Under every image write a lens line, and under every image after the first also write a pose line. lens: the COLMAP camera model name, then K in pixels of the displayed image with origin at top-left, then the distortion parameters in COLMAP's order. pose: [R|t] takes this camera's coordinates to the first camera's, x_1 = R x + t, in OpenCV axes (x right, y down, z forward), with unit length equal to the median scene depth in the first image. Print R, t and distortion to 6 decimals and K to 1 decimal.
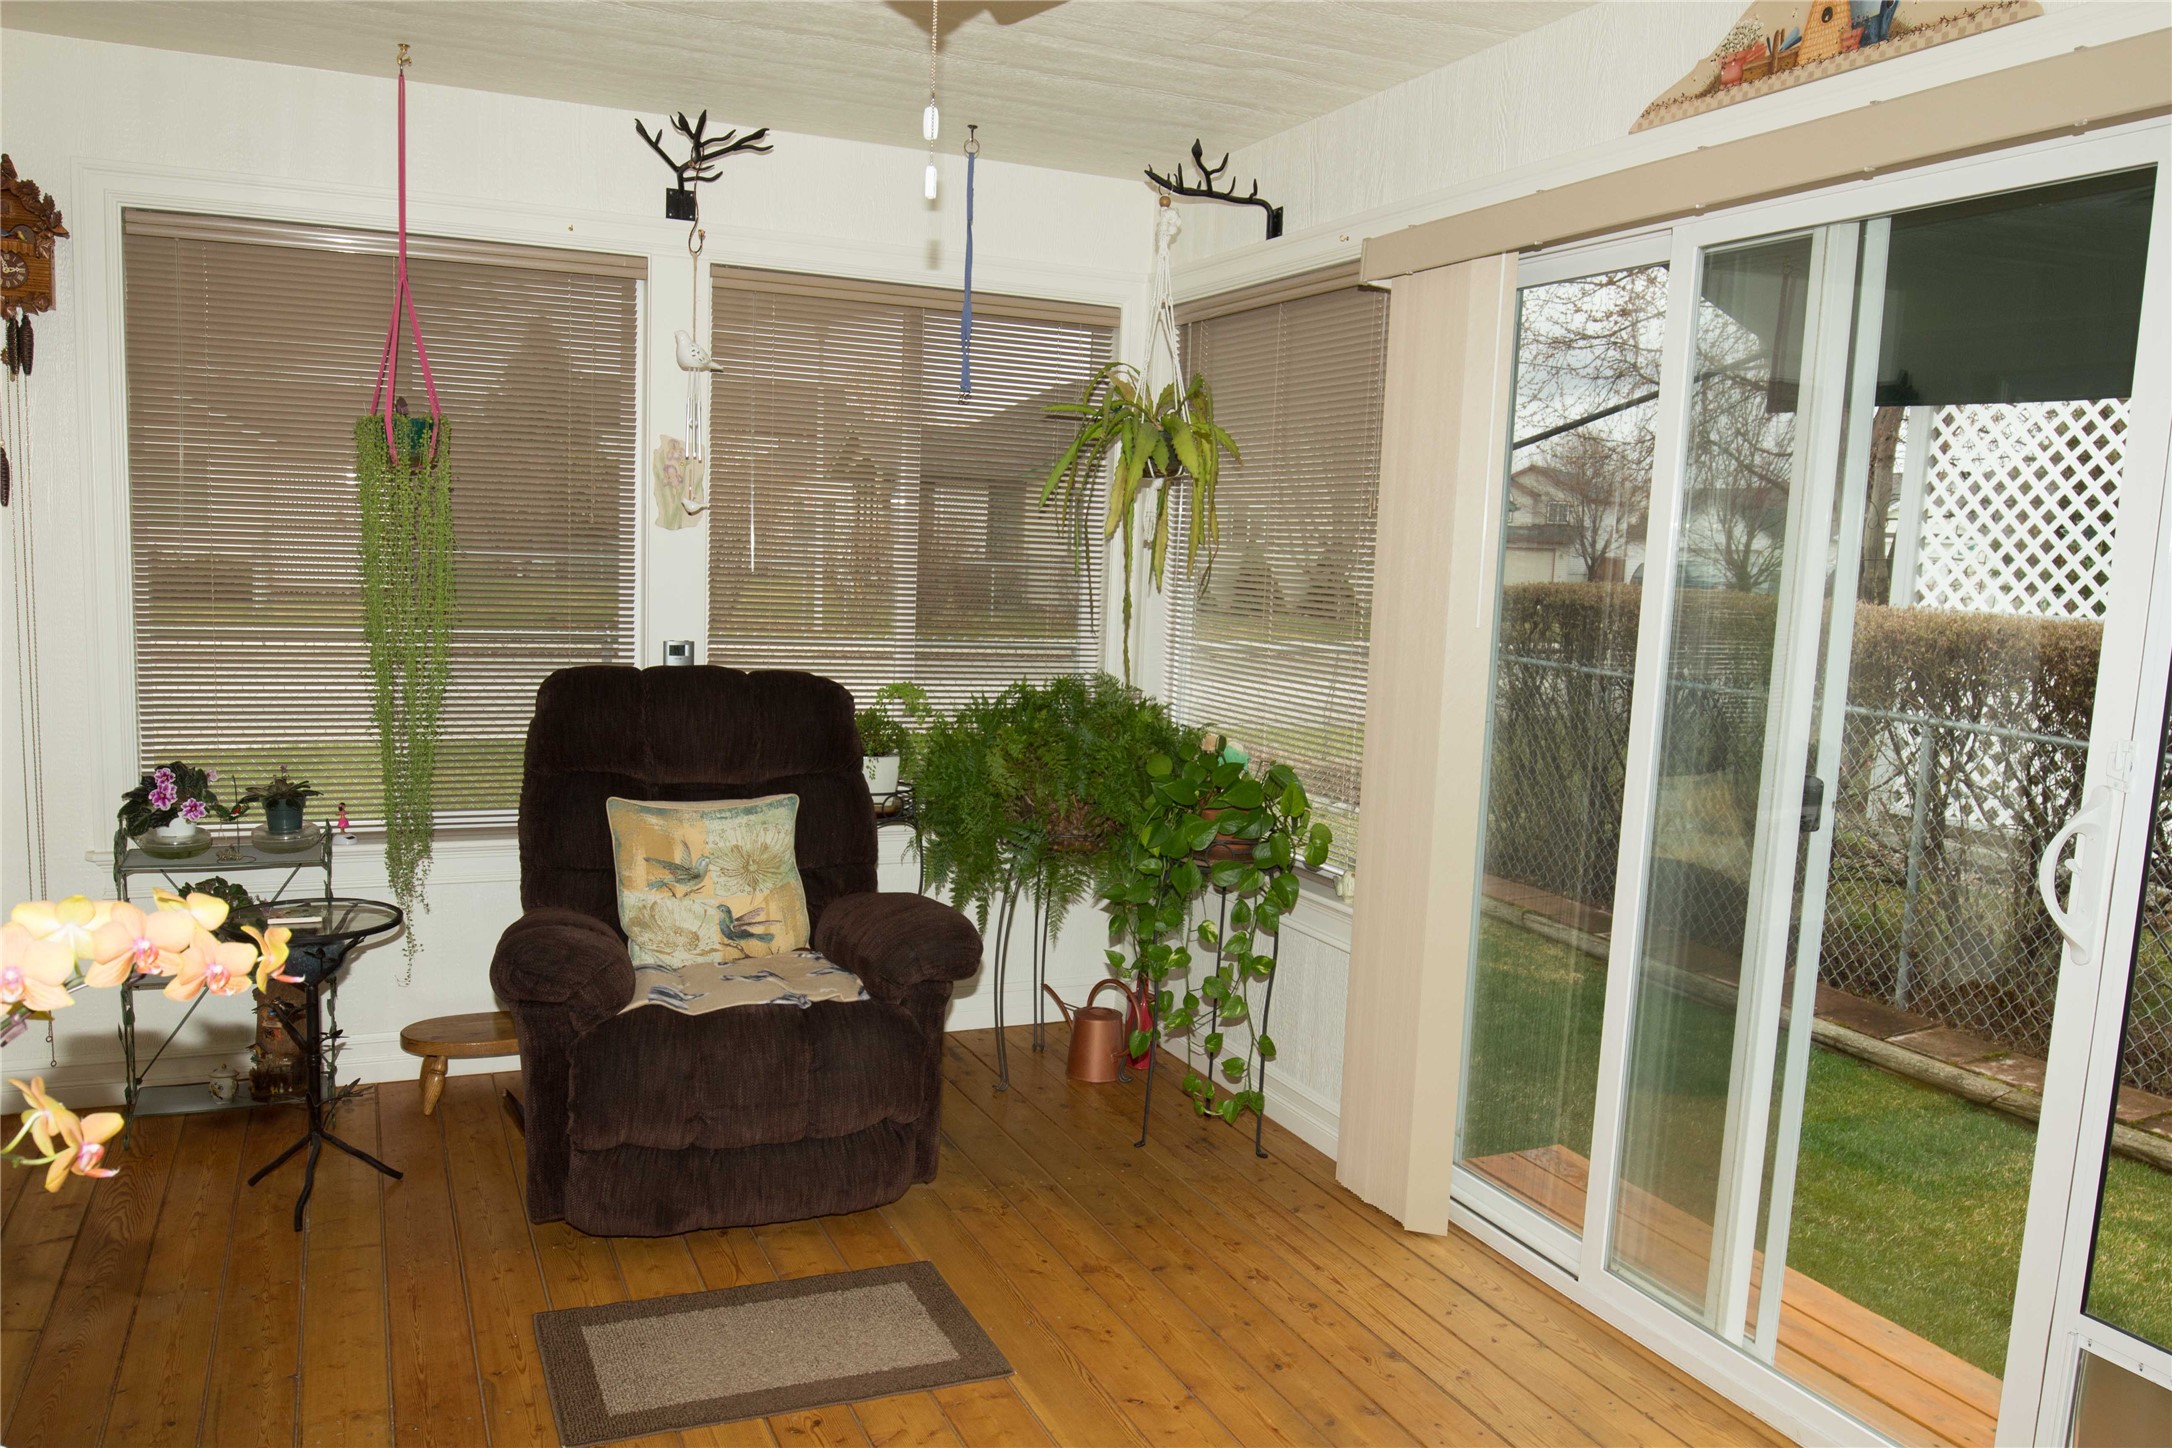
lens RADIAL K [[1611.6, 0, 1072.0], [0, 1611.6, 743.6], [0, 0, 1]] dist [-0.034168, 0.001114]
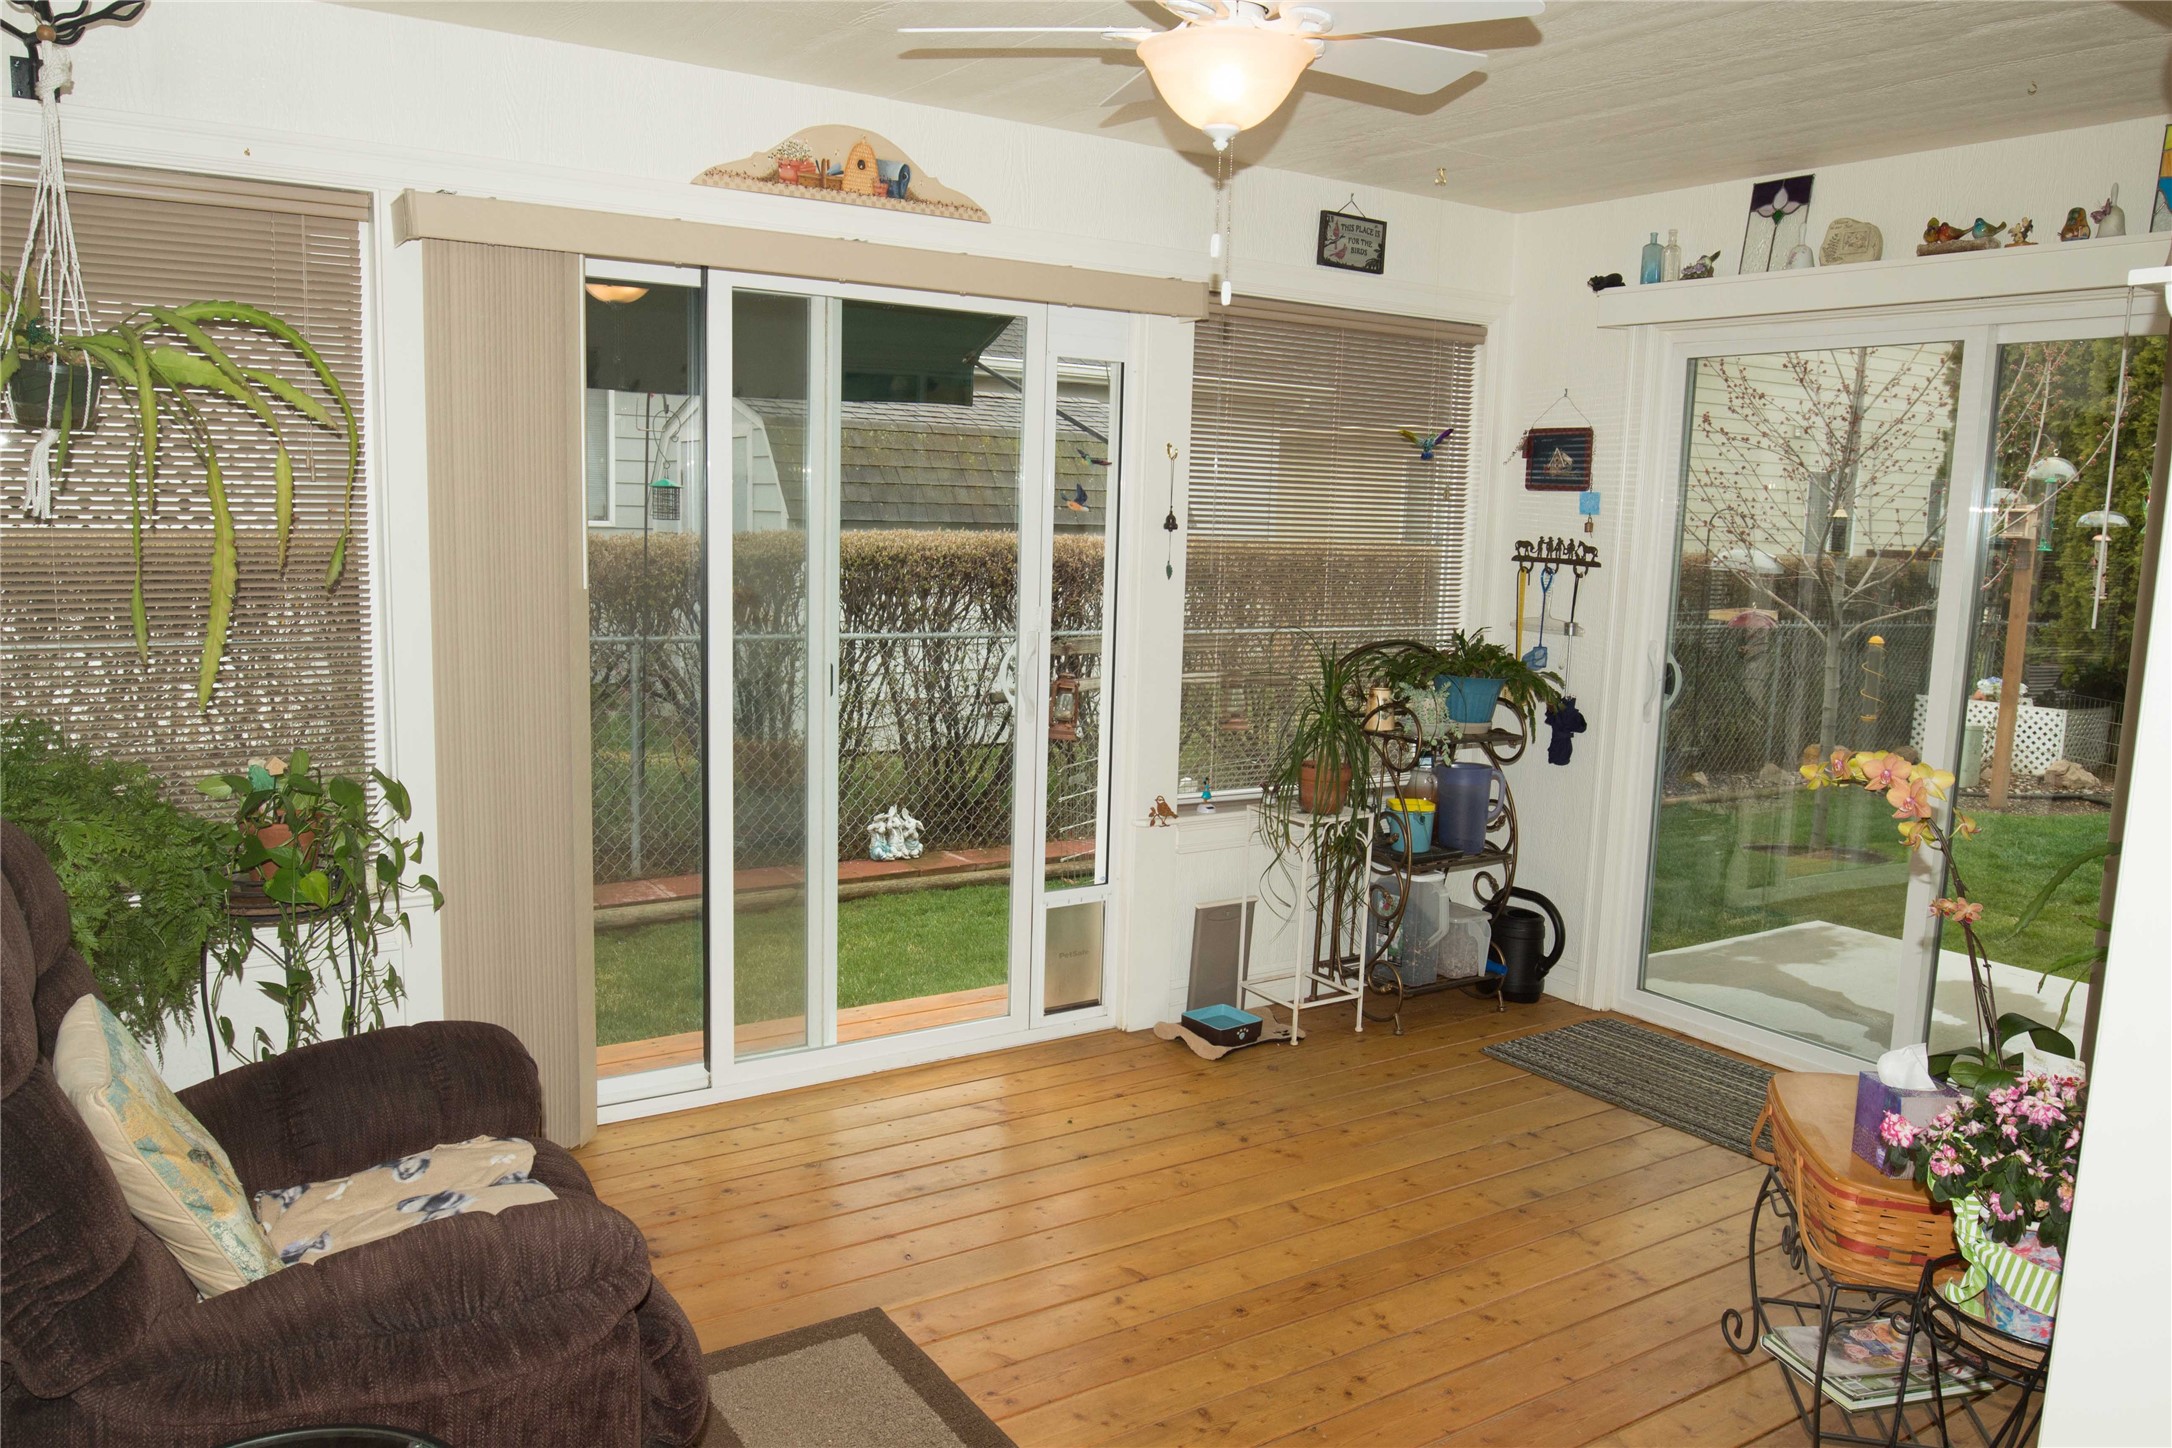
lens RADIAL K [[1611.6, 0, 1072.0], [0, 1611.6, 743.6], [0, 0, 1]] dist [-0.034168, 0.001114]
pose [[-0.181218, -0.189831, 0.964948, -1.092469], [0.091994, 0.973619, 0.208814, -0.205696], [-0.979131, 0.126610, -0.158974, 1.049607]]
